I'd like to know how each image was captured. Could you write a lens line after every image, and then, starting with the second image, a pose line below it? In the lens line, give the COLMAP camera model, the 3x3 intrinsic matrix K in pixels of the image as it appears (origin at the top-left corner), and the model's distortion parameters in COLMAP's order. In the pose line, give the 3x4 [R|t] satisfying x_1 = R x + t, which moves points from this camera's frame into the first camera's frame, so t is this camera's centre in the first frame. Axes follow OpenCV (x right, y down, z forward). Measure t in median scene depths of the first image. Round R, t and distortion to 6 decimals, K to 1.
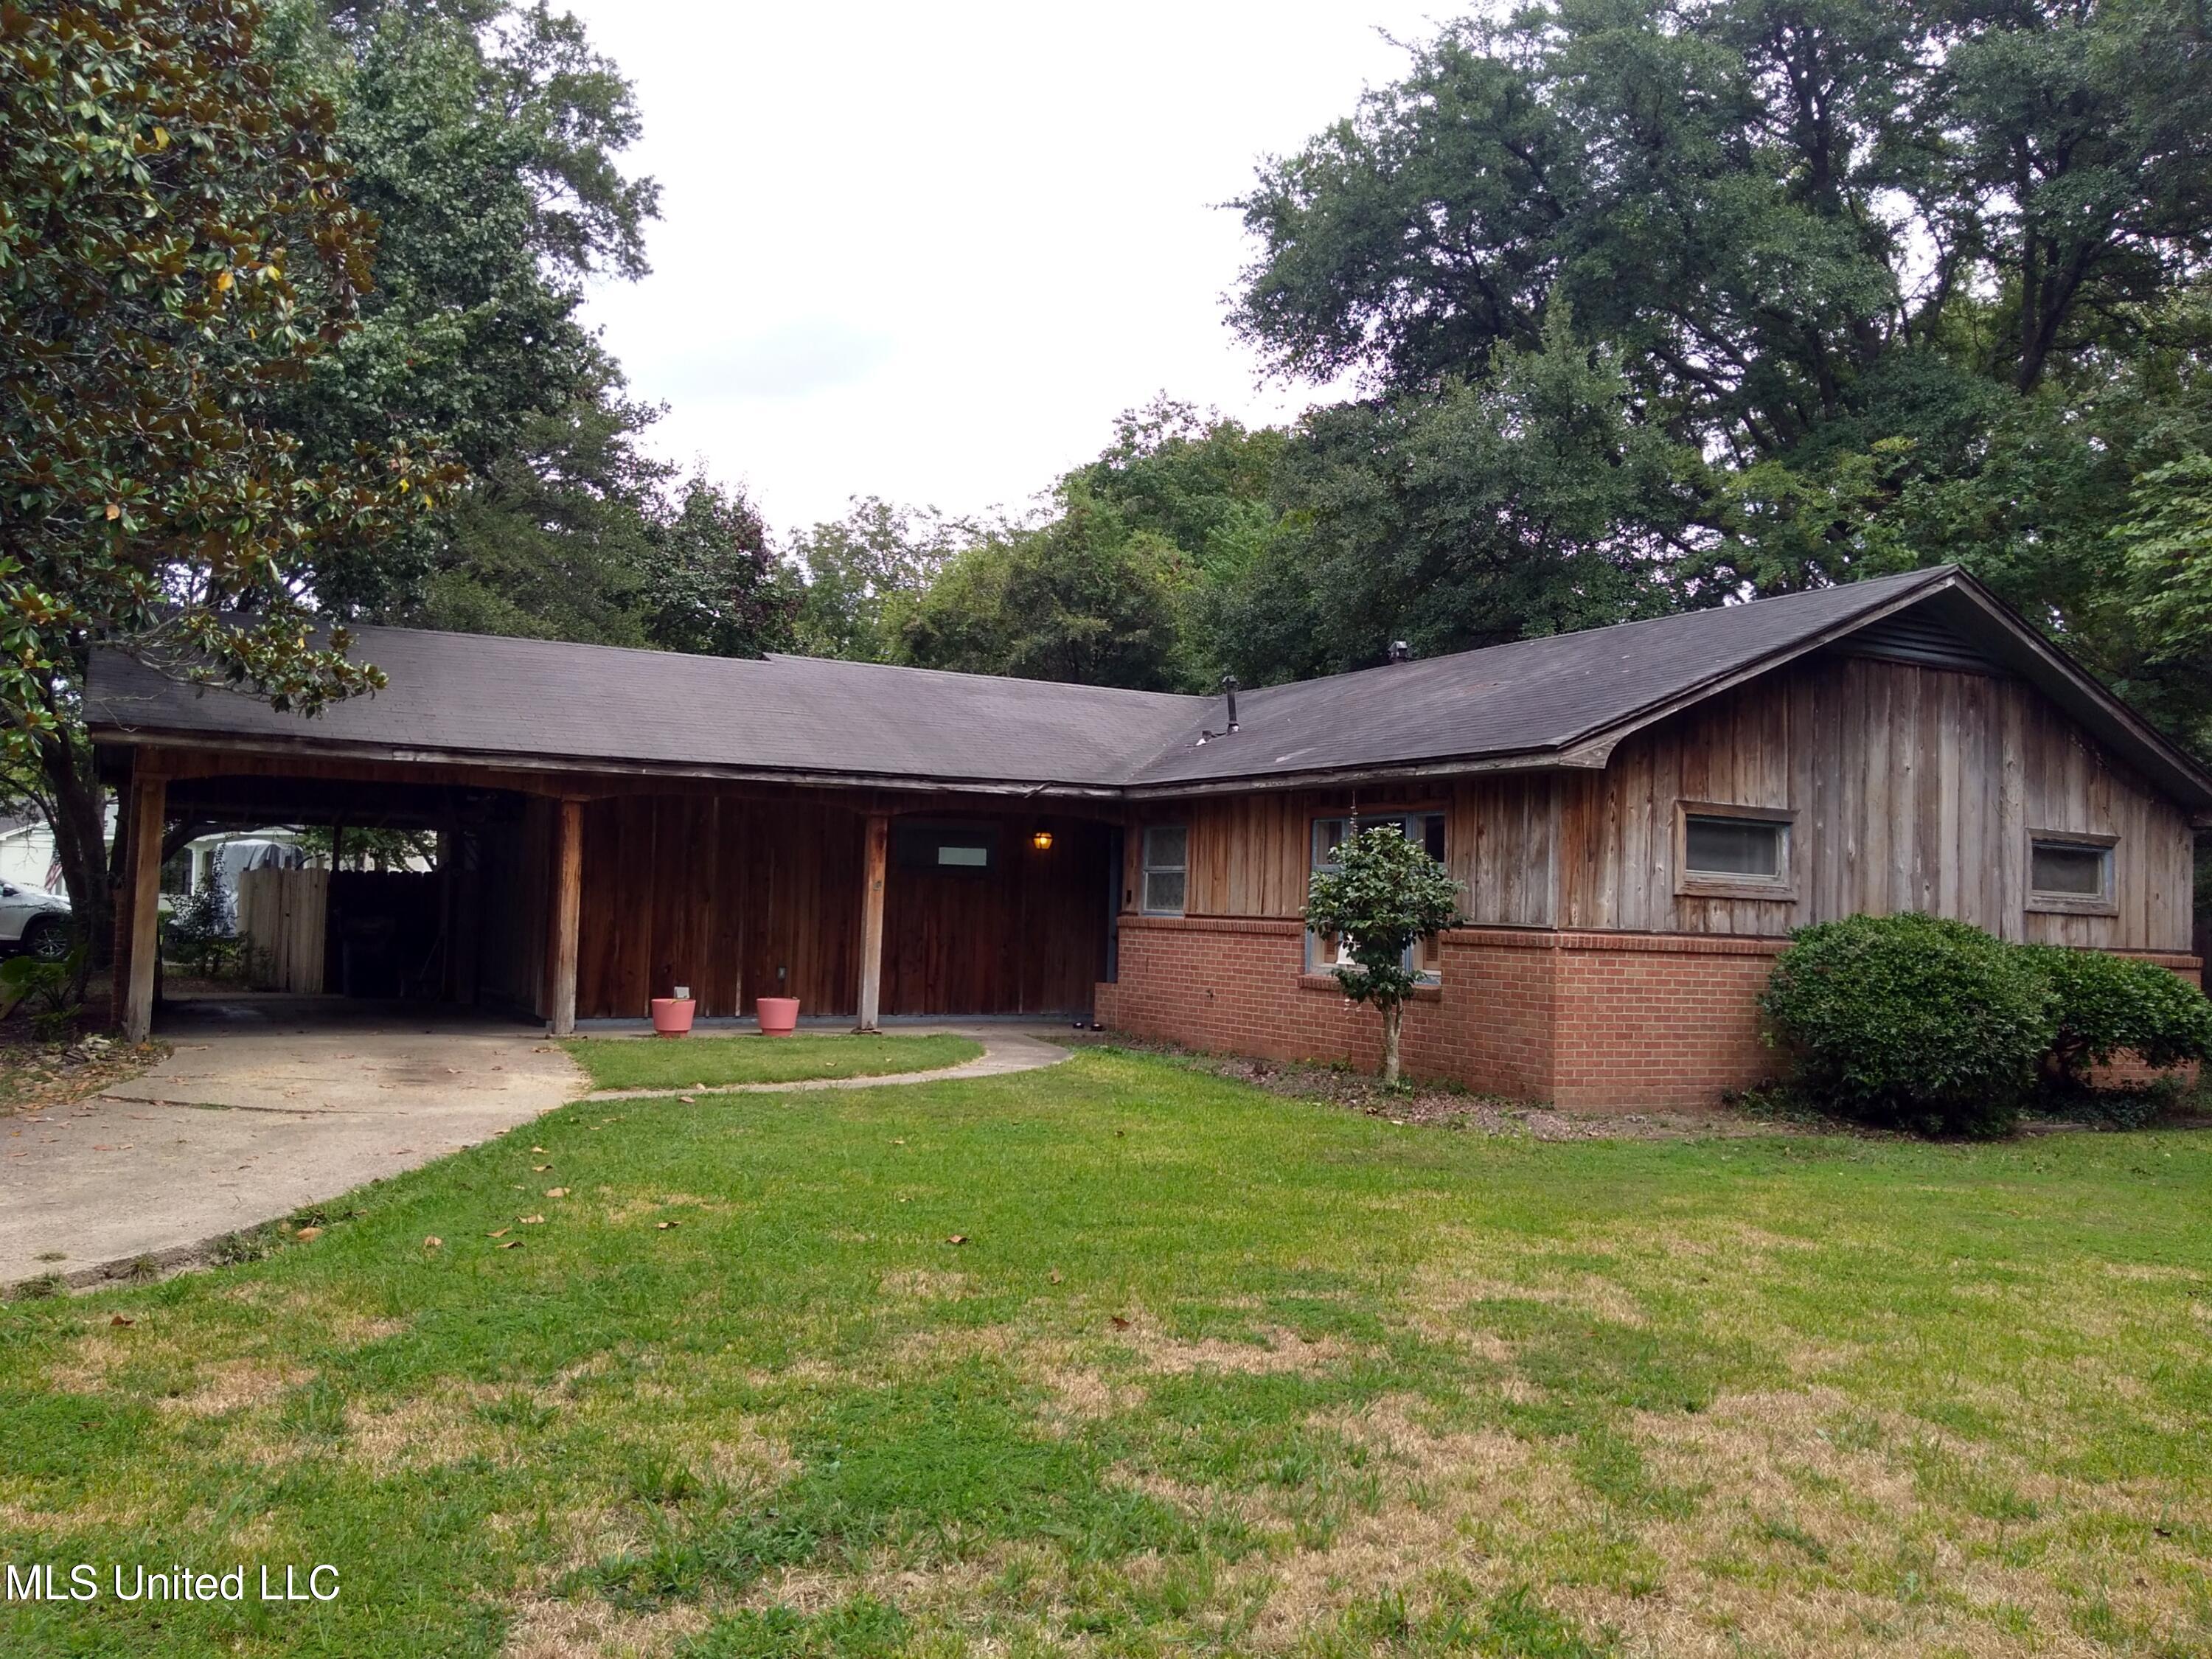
lens RADIAL K [[1911.2, 0, 1108.5], [0, 1911.2, 814.3], [0, 0, 1]] dist [0.208683, -0.365044]
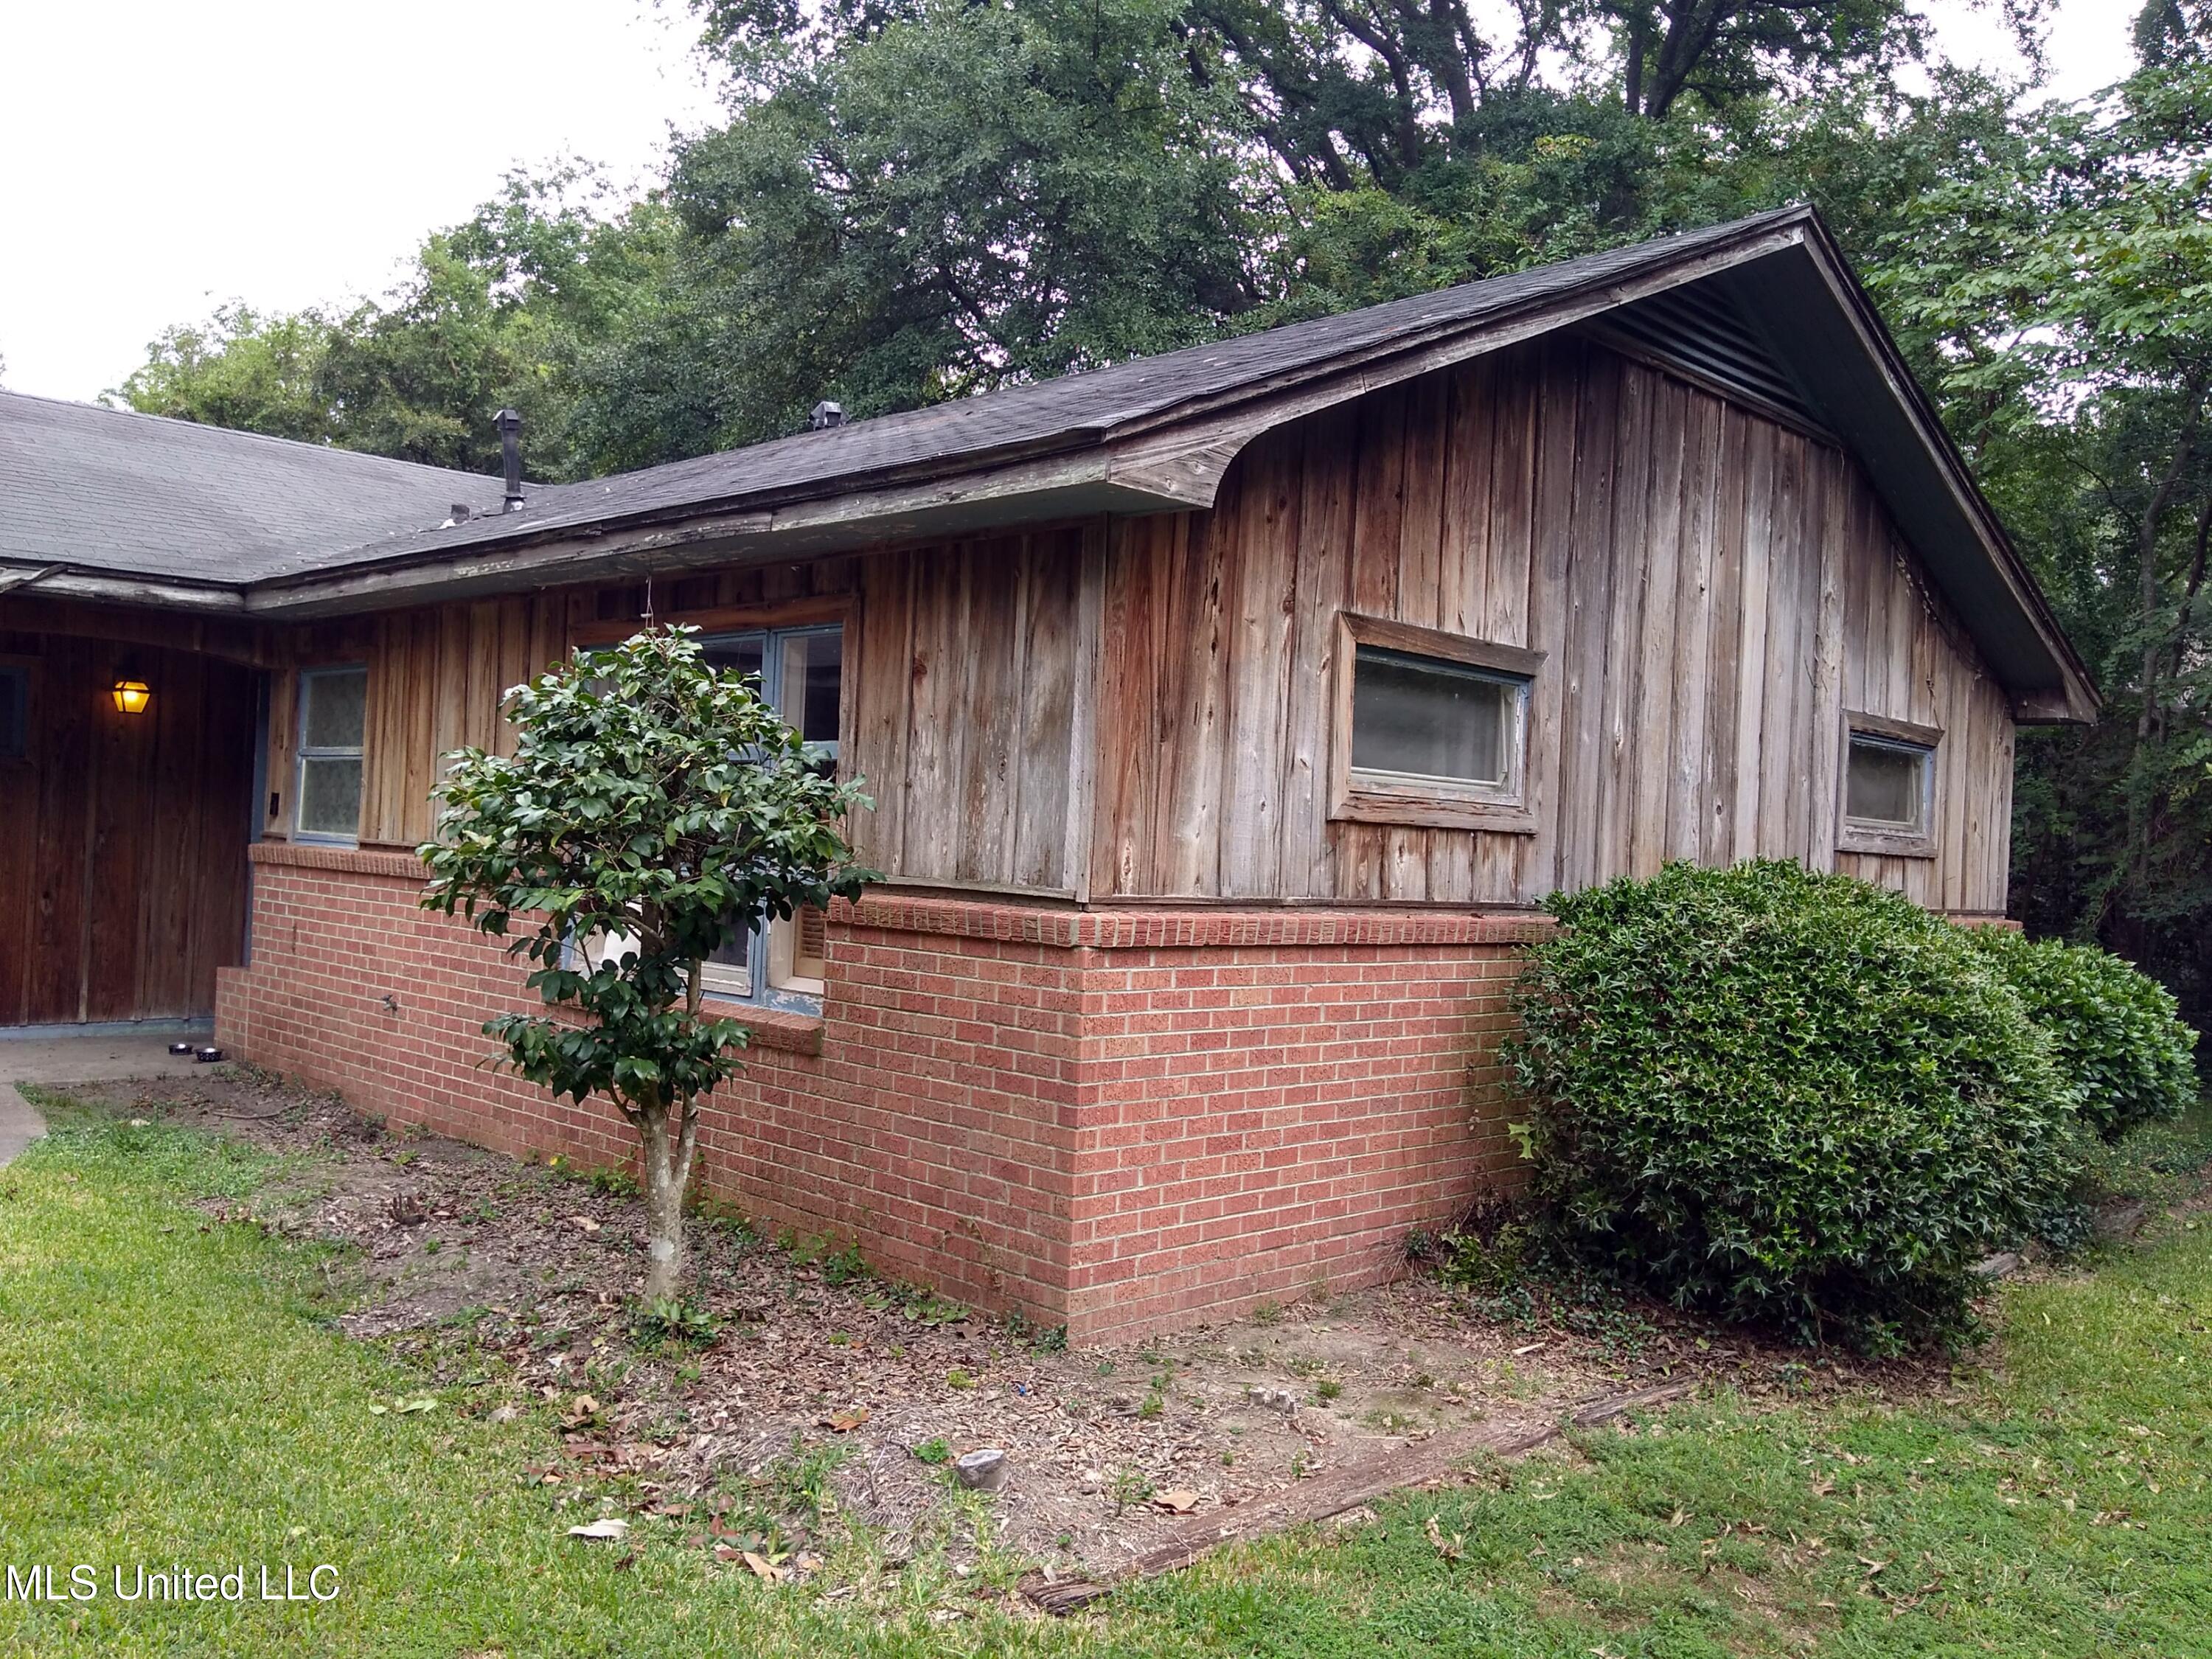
lens RADIAL K [[1765.4, 0, 1111.3], [0, 1765.4, 819.1], [0, 0, 1]] dist [0.049015, -0.061322]
pose [[0.964550, 0.013471, 0.263557, 0.127912], [-0.026889, 0.998515, 0.047373, 0.022221], [-0.262527, -0.052781, 0.963480, 0.591318]]
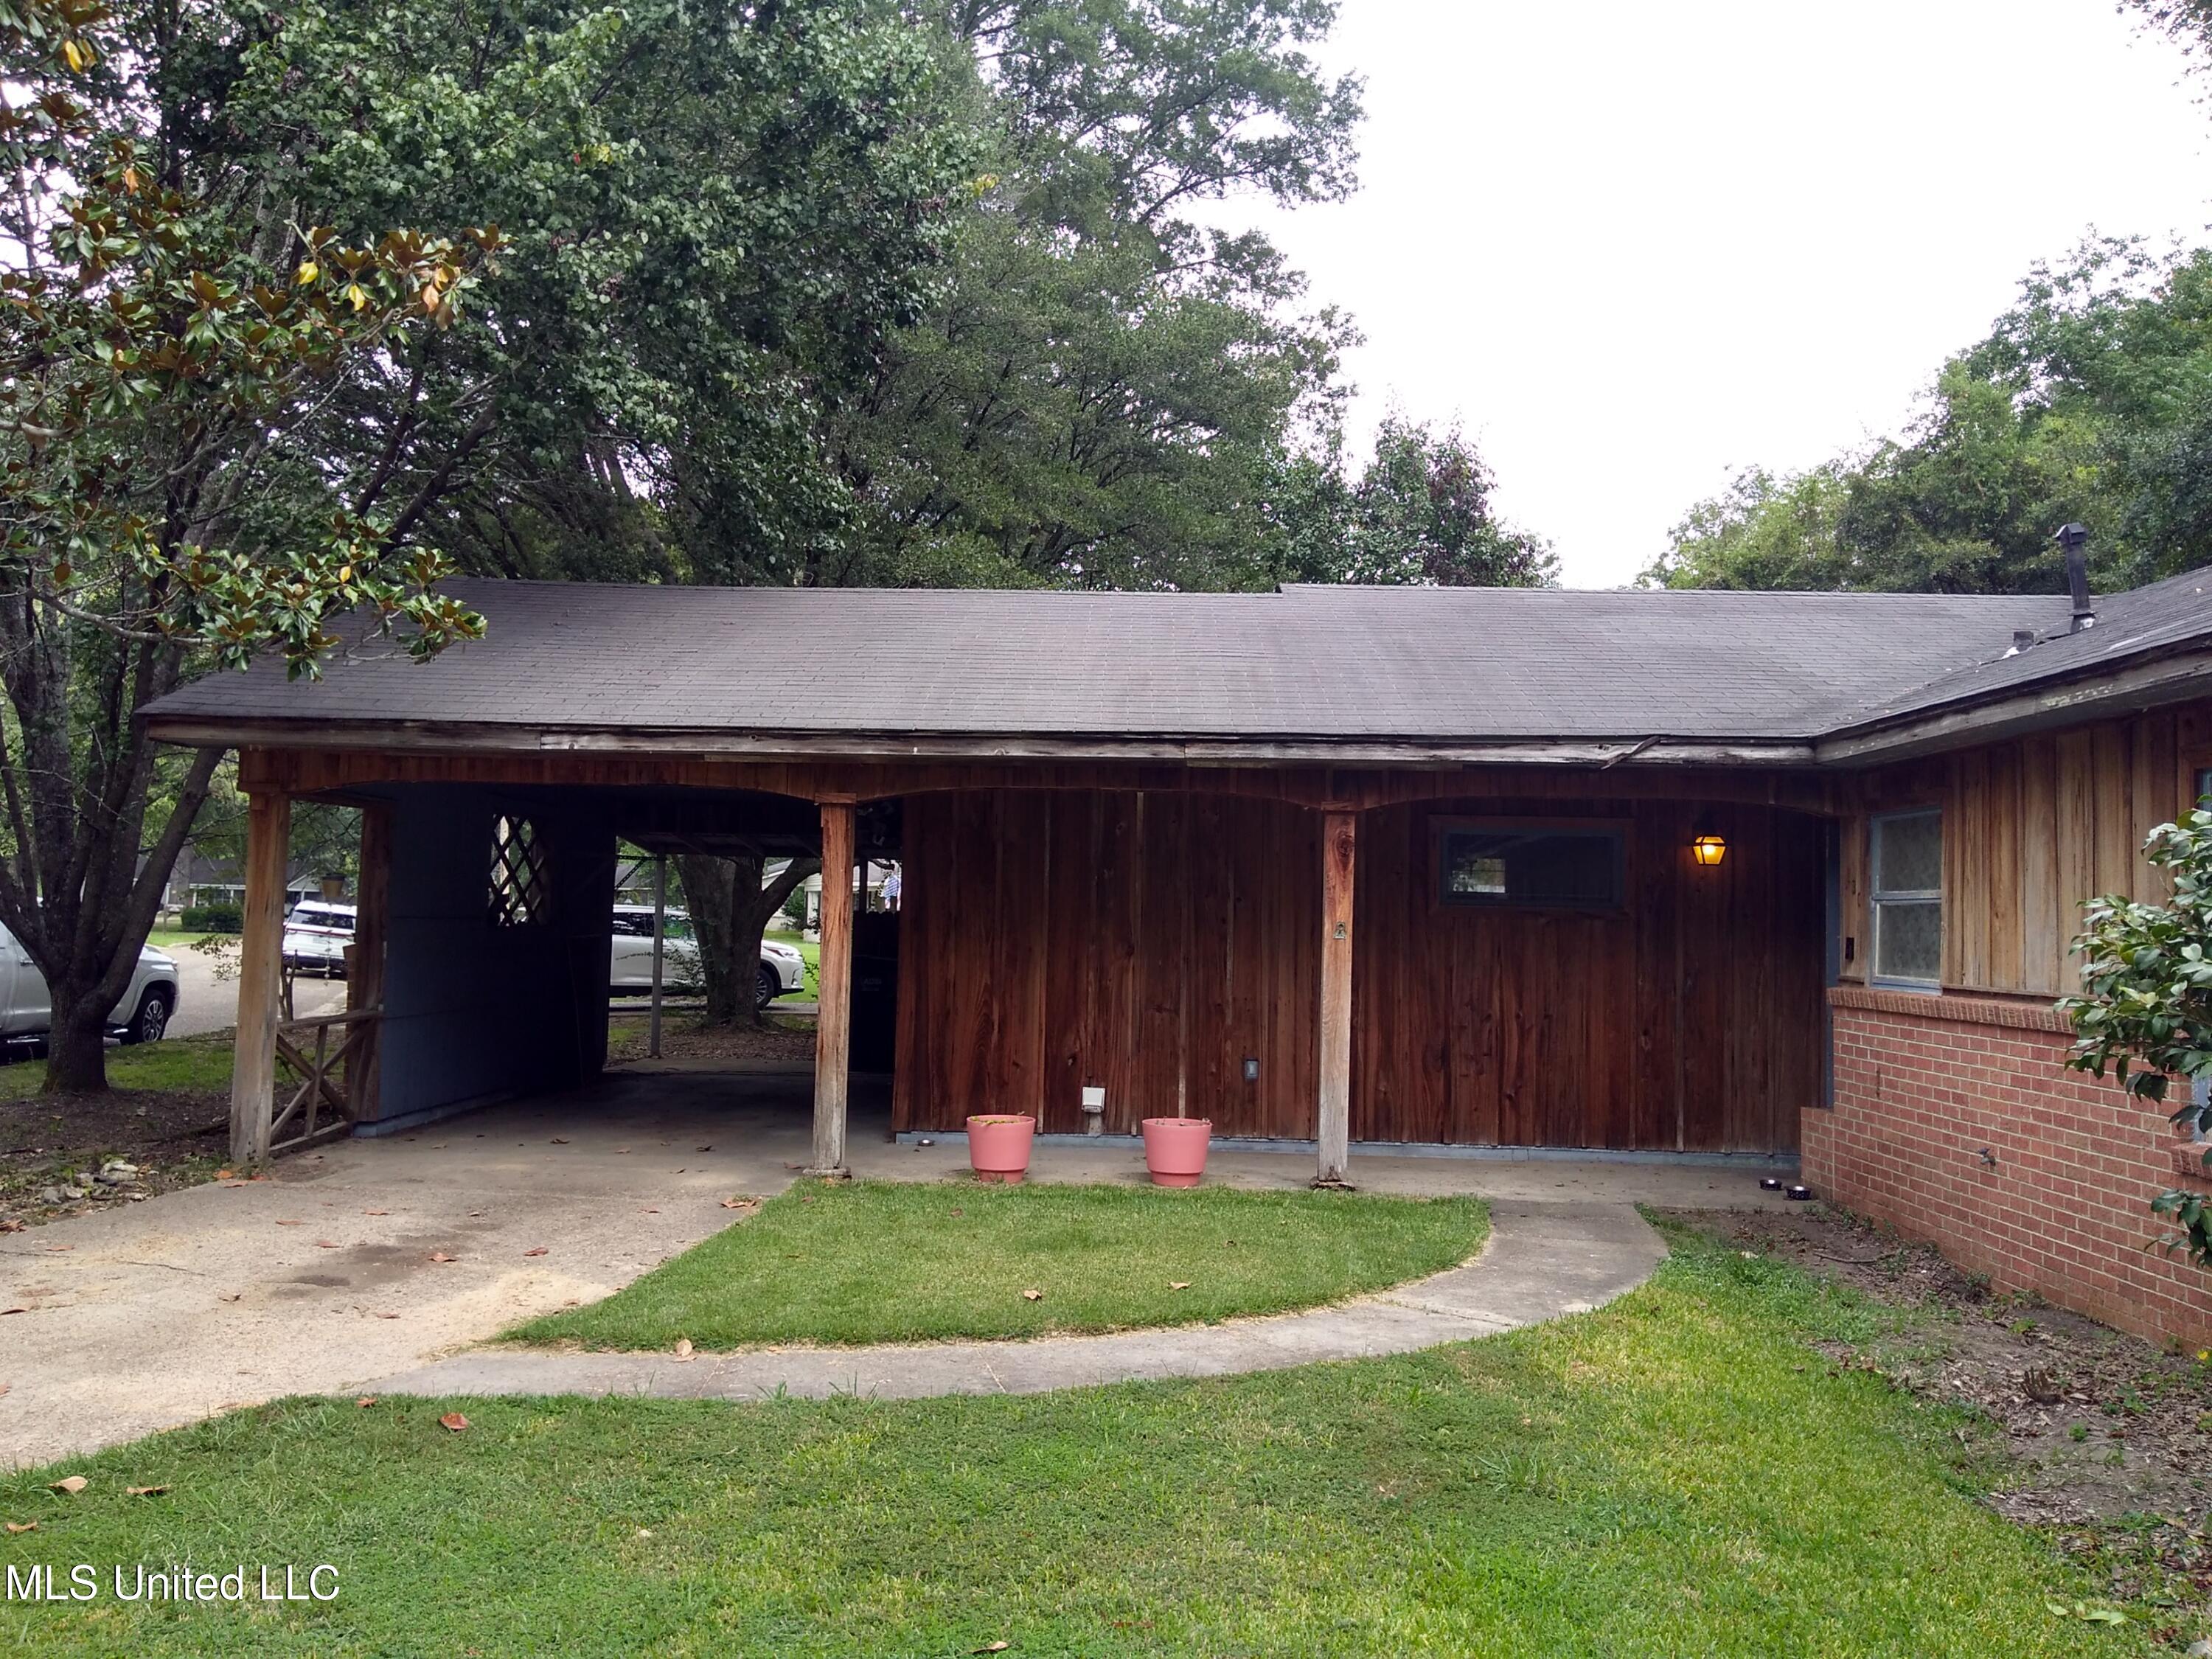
lens RADIAL K [[1765.4, 0, 1111.3], [0, 1765.4, 819.1], [0, 0, 1]] dist [0.049015, -0.061322]
pose [[0.857756, -0.038390, -0.512621, 0.110740], [0.028046, 0.999217, -0.027904, 0.018648], [0.513291, 0.009558, 0.858161, 0.589677]]
